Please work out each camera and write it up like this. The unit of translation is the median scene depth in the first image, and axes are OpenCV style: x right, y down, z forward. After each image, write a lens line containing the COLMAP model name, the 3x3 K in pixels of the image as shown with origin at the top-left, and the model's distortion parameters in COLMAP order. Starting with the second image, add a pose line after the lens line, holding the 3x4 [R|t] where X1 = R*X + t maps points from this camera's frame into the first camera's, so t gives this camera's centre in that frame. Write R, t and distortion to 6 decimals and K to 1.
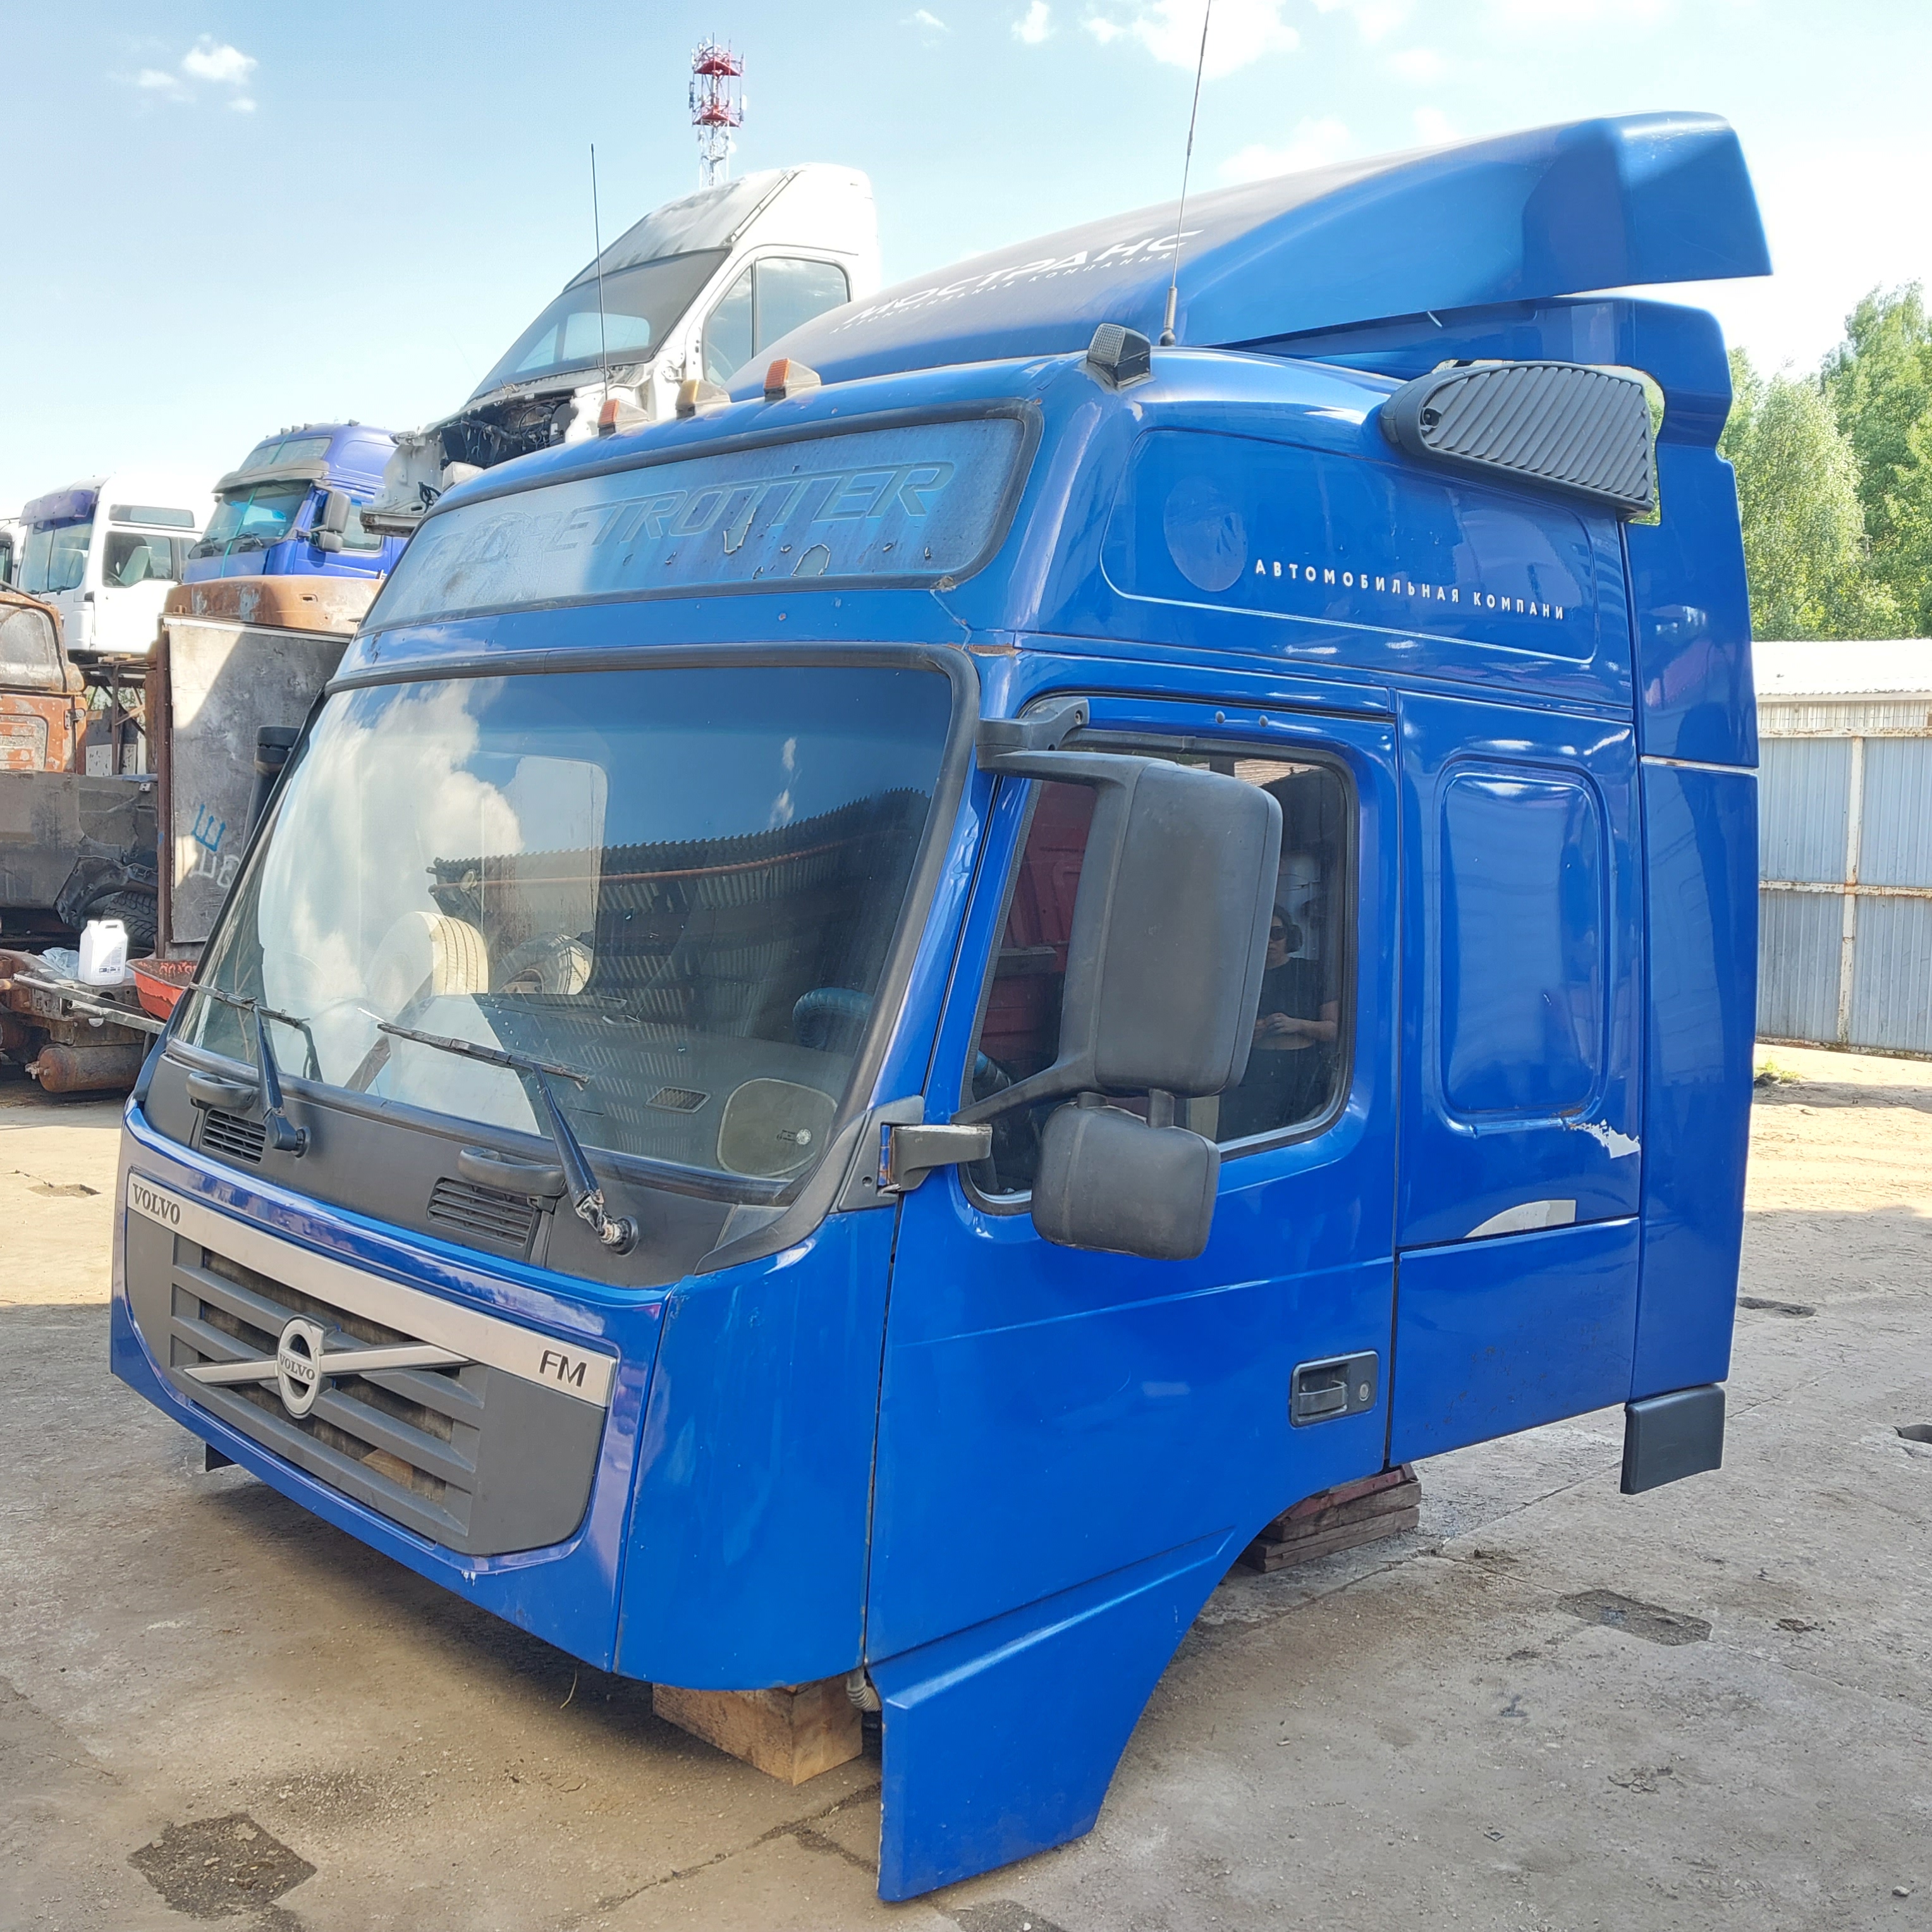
lens RADIAL K [[2030.8, 0, 966.0], [0, 2030.8, 966.0], [0, 0, 1]] dist [0.065079, -0.013011]
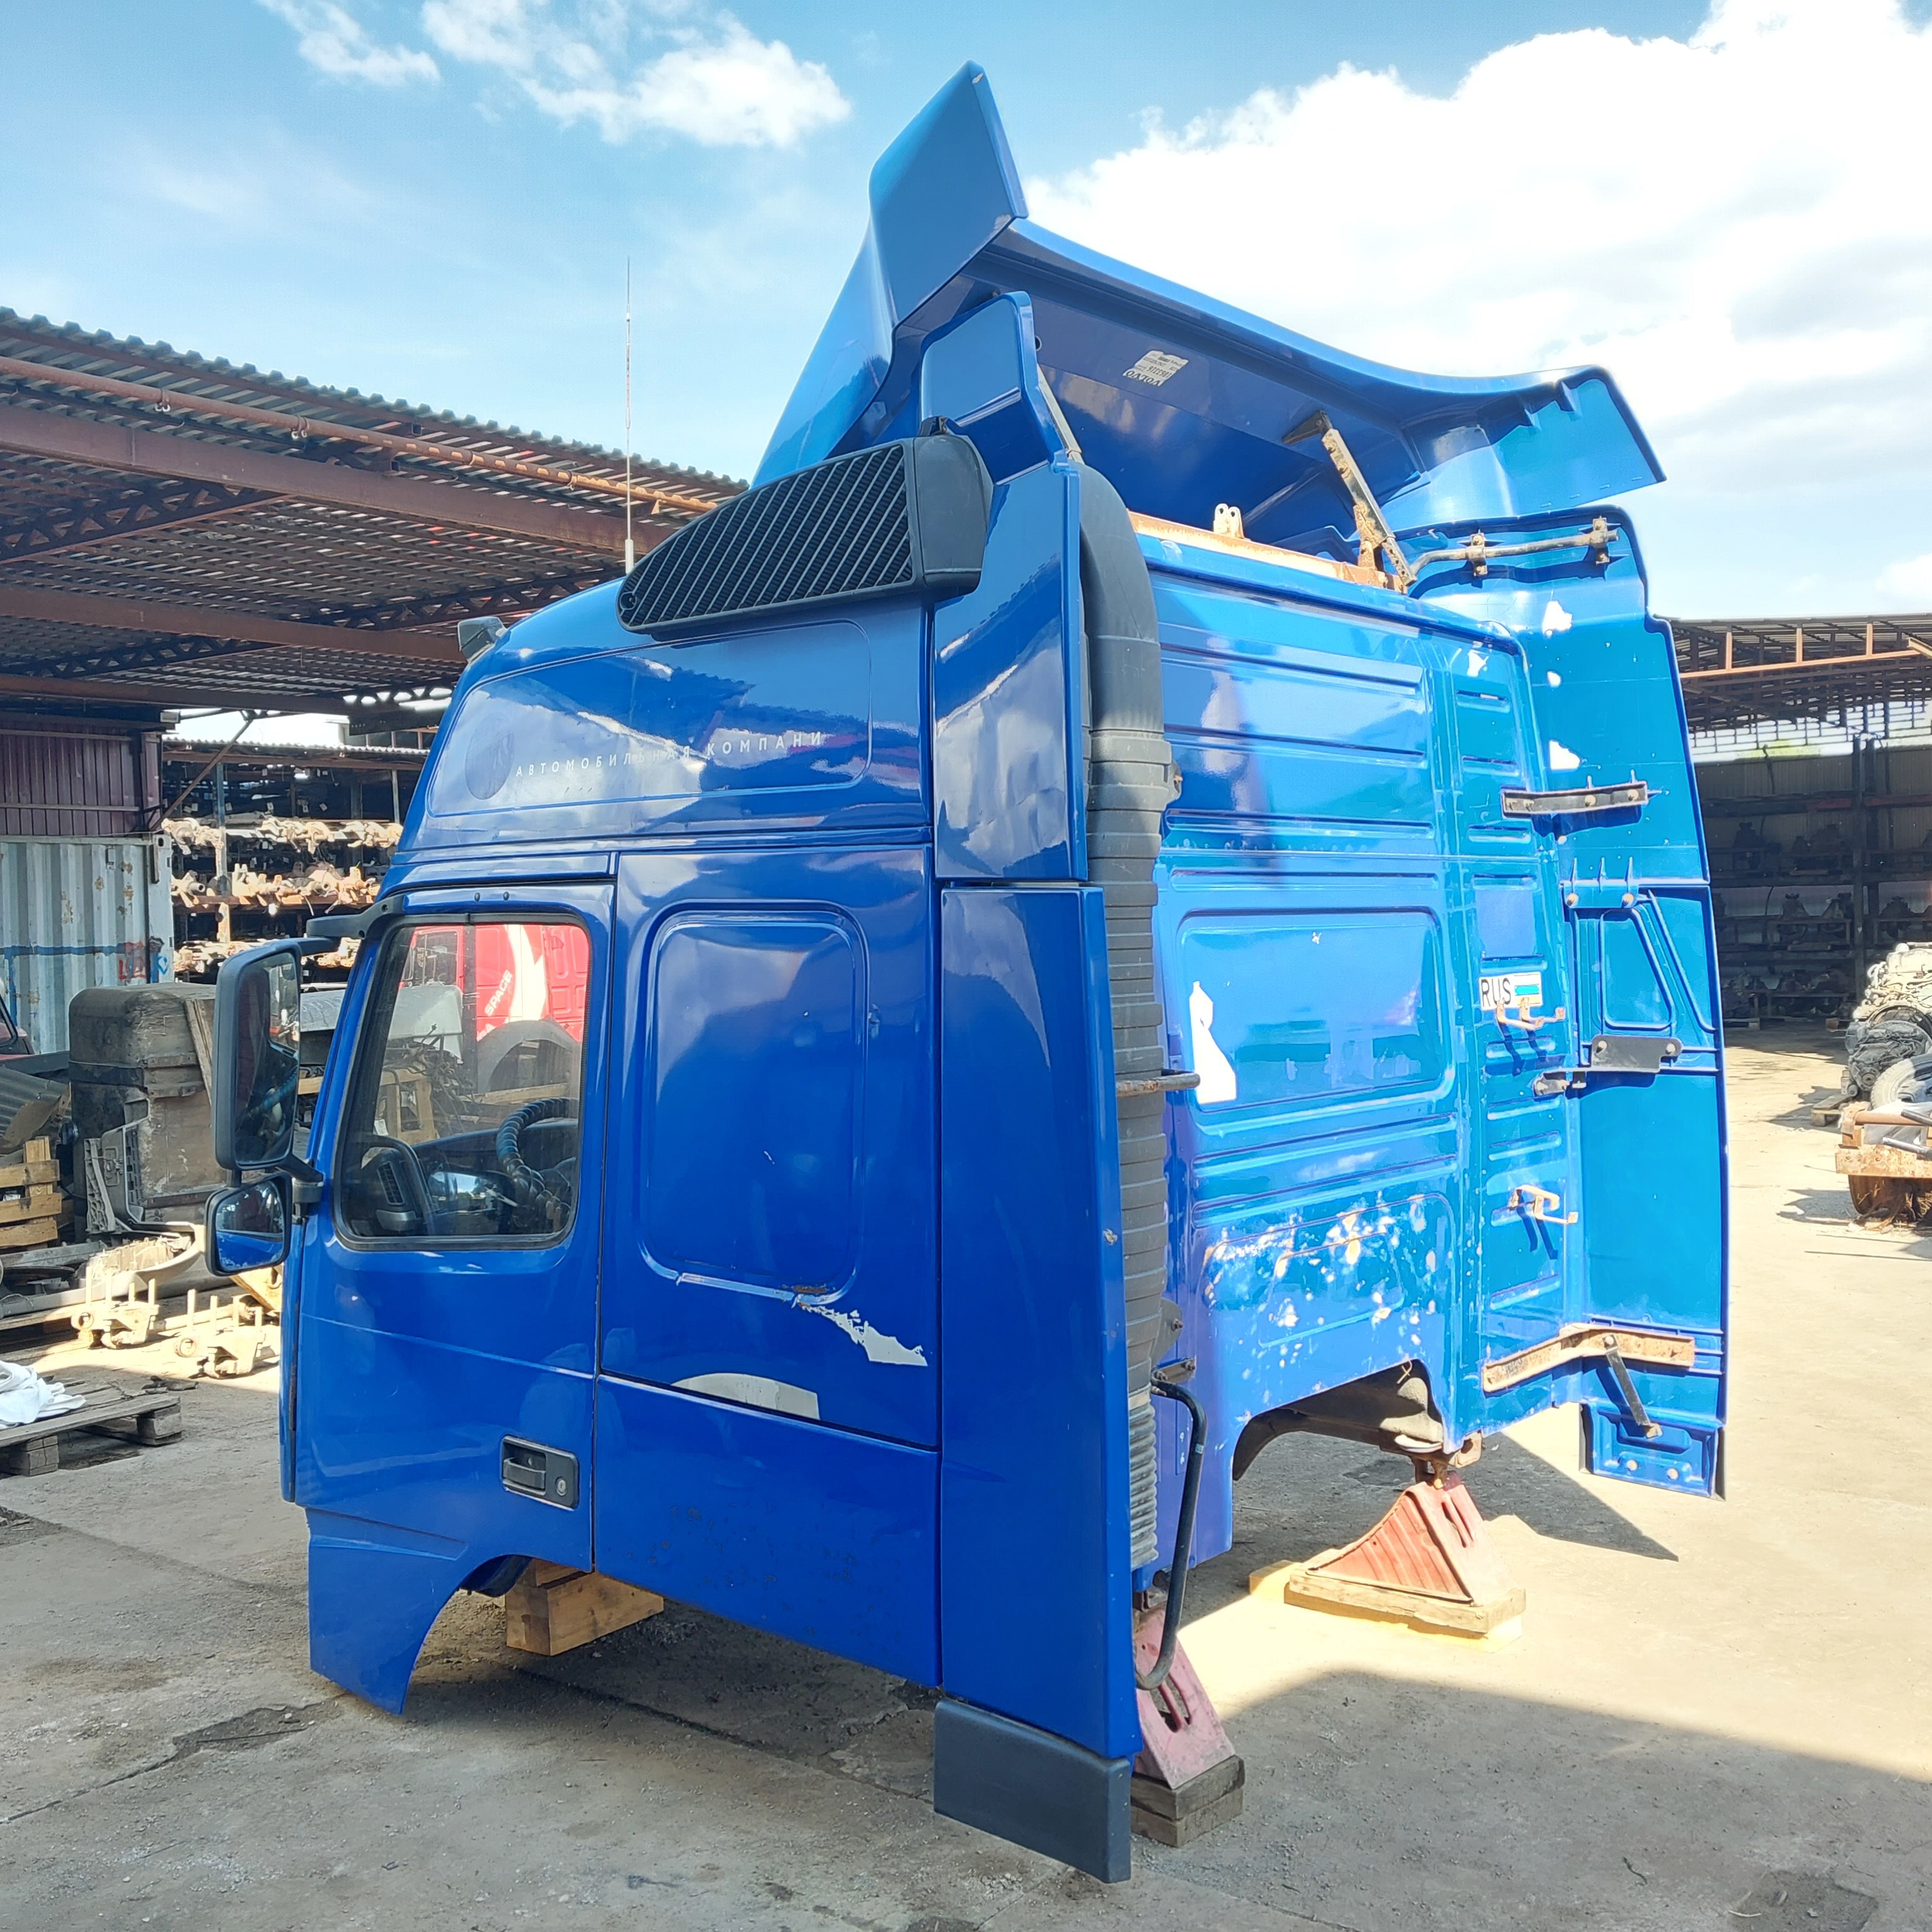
lens RADIAL K [[2004.8, 0, 966.0], [0, 2004.8, 966.0], [0, 0, 1]] dist [0.156401, -0.234390]
pose [[0.112720, -0.016979, -0.993482, 1.147074], [-0.042294, 0.998866, -0.021869, -0.052129], [0.992726, 0.044483, 0.111874, 0.935519]]
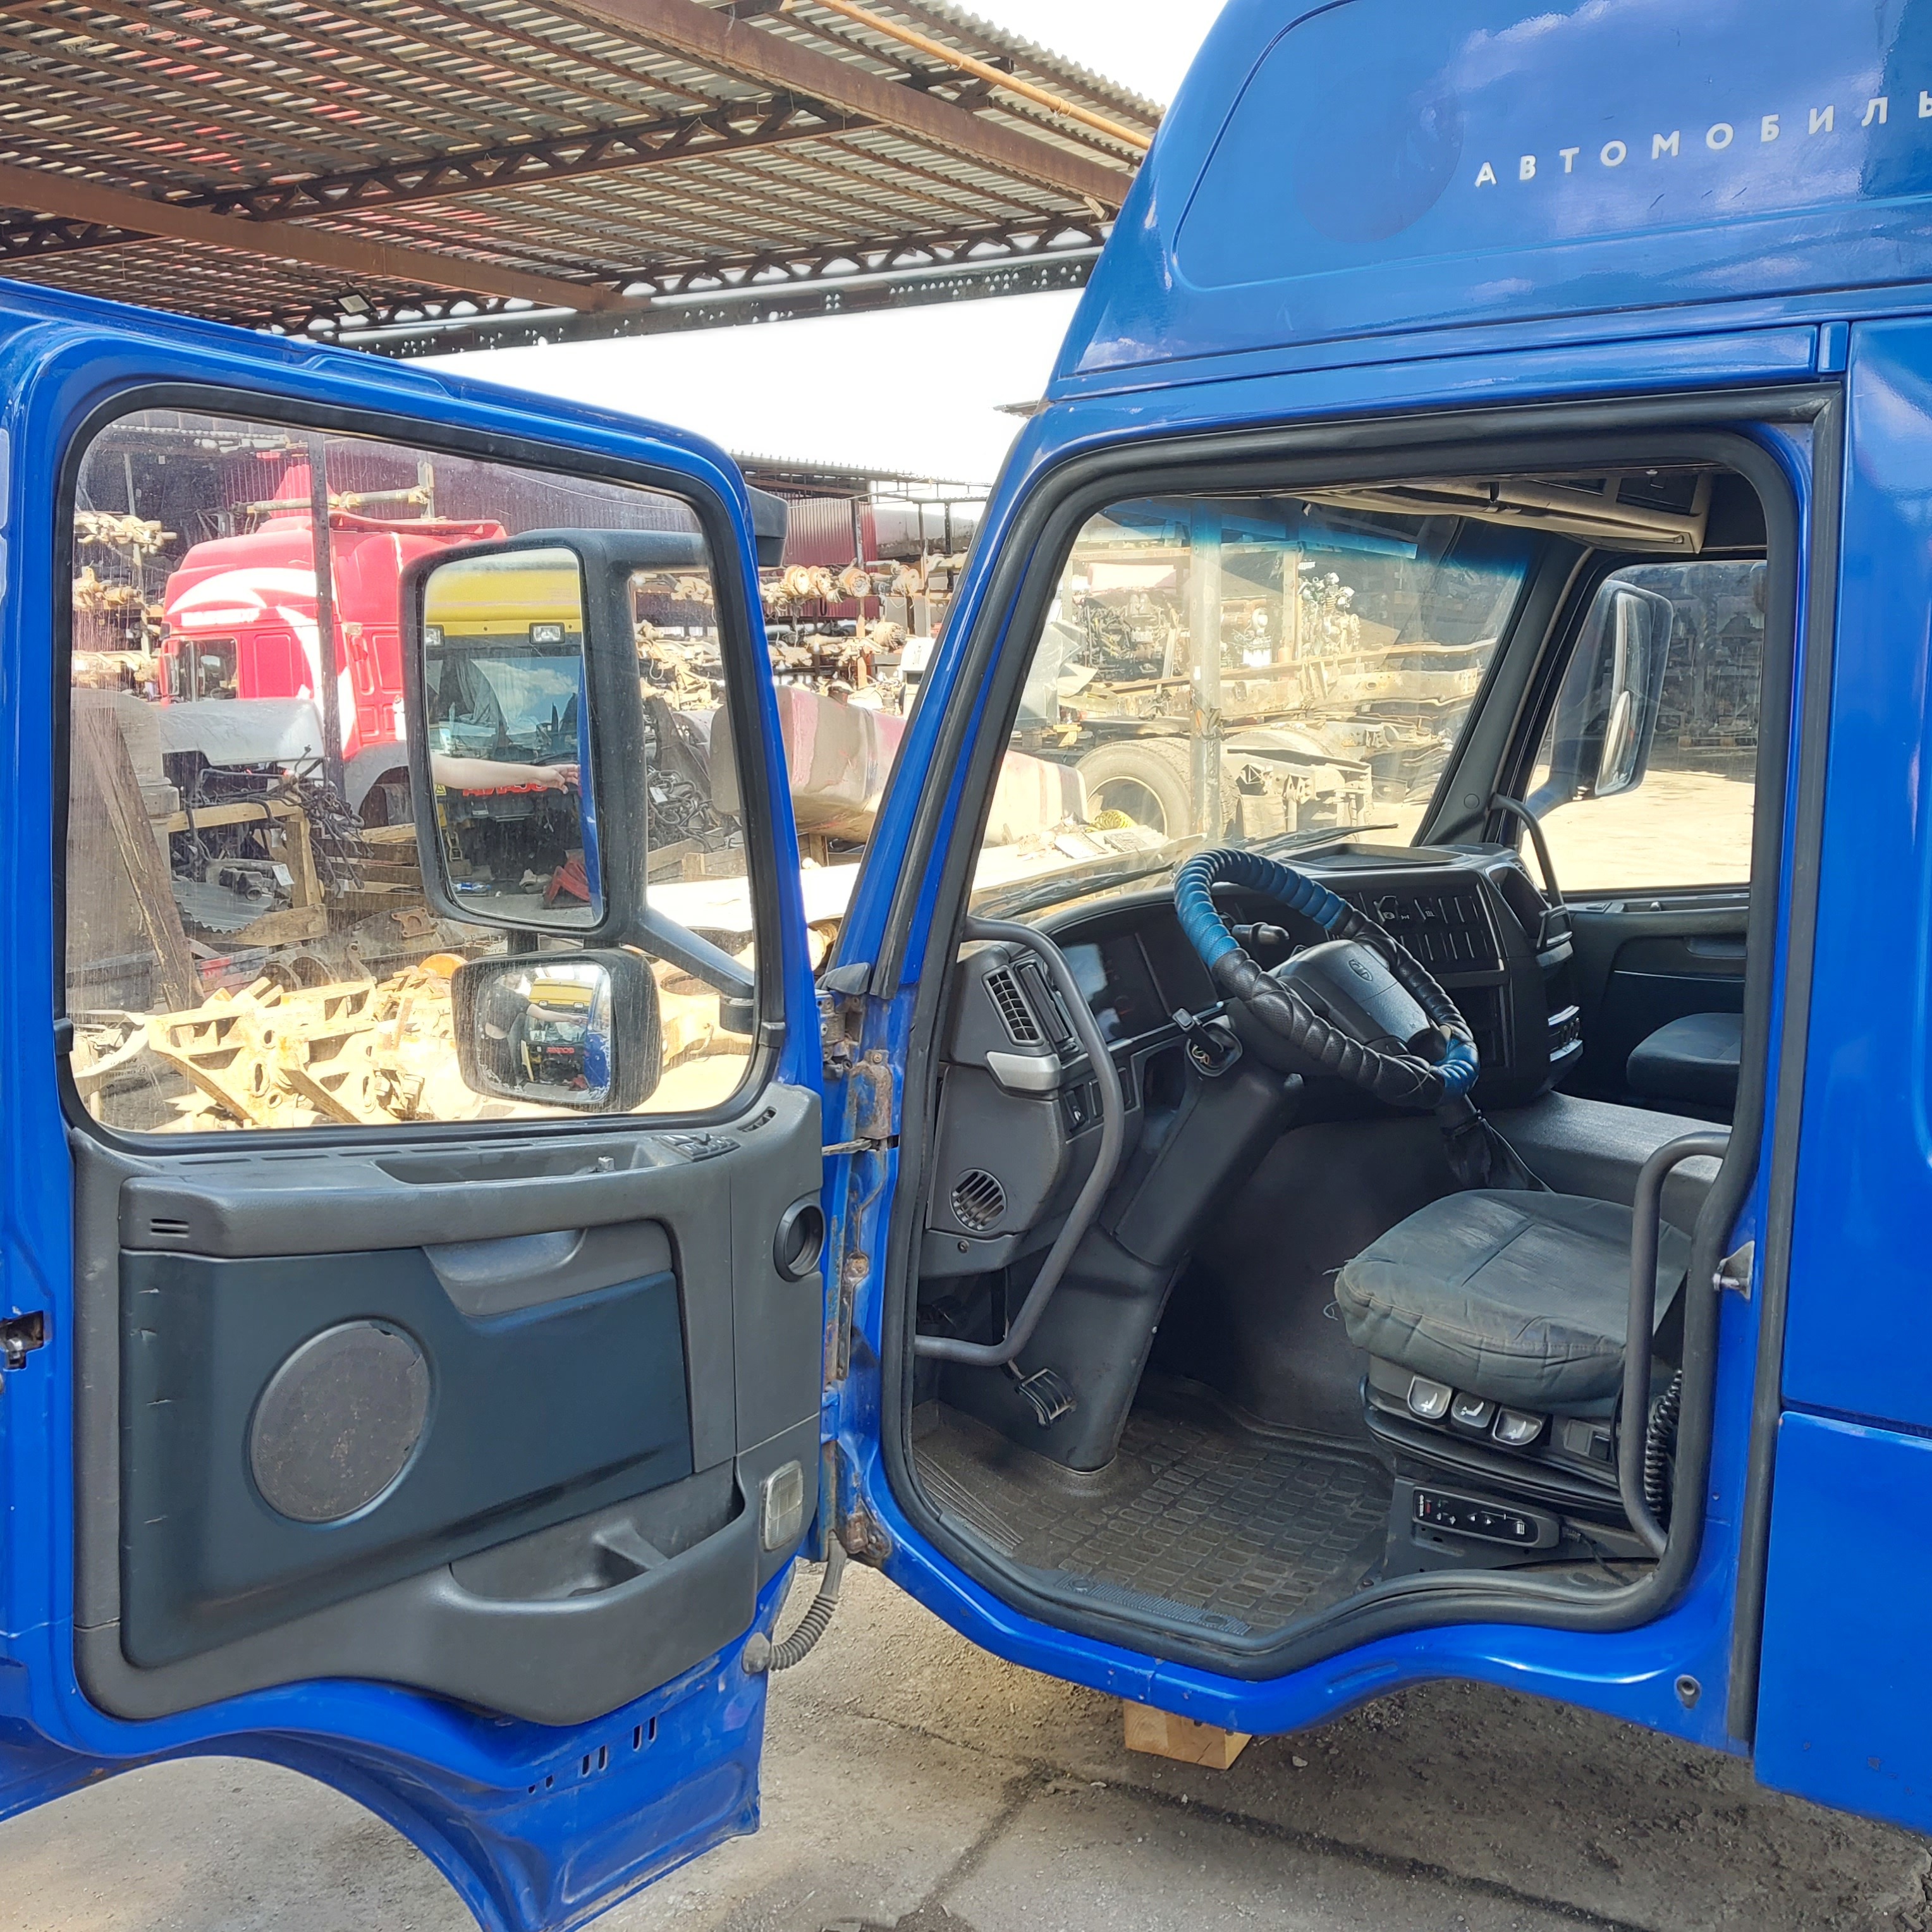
lens RADIAL K [[2004.8, 0, 966.0], [0, 2004.8, 966.0], [0, 0, 1]] dist [0.156401, -0.234390]
pose [[0.249243, 0.112676, -0.961864, 0.582456], [-0.038954, 0.993571, 0.106296, -0.020451], [0.967657, 0.010975, 0.252030, 0.580829]]
